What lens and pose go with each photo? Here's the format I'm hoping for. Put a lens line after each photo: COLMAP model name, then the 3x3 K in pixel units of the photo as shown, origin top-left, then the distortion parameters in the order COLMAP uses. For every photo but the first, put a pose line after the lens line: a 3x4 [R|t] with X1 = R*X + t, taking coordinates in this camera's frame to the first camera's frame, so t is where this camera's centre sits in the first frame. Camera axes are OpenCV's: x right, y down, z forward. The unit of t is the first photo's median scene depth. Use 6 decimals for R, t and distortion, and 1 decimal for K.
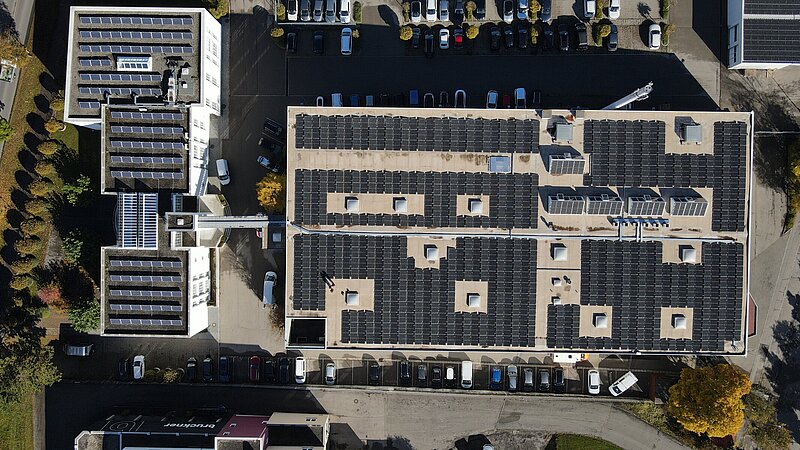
lens RADIAL K [[582.7, 0, 400.0], [0, 582.7, 225.0], [0, 0, 1]] dist [0.000772, -0.004393]
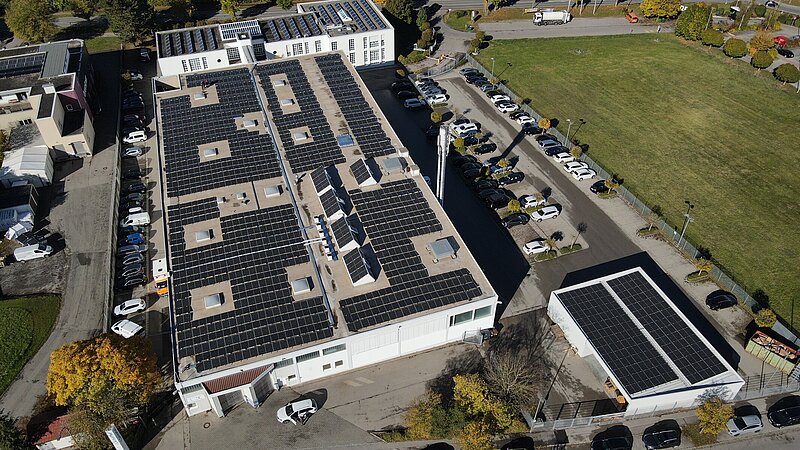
lens RADIAL K [[582.7, 0, 400.0], [0, 582.7, 225.0], [0, 0, 1]] dist [0.000772, -0.004393]
pose [[0.345545, 0.629834, -0.695635, 1.040794], [-0.938051, 0.211549, -0.274423, 0.126036], [-0.025680, 0.747366, 0.663916, 0.403056]]
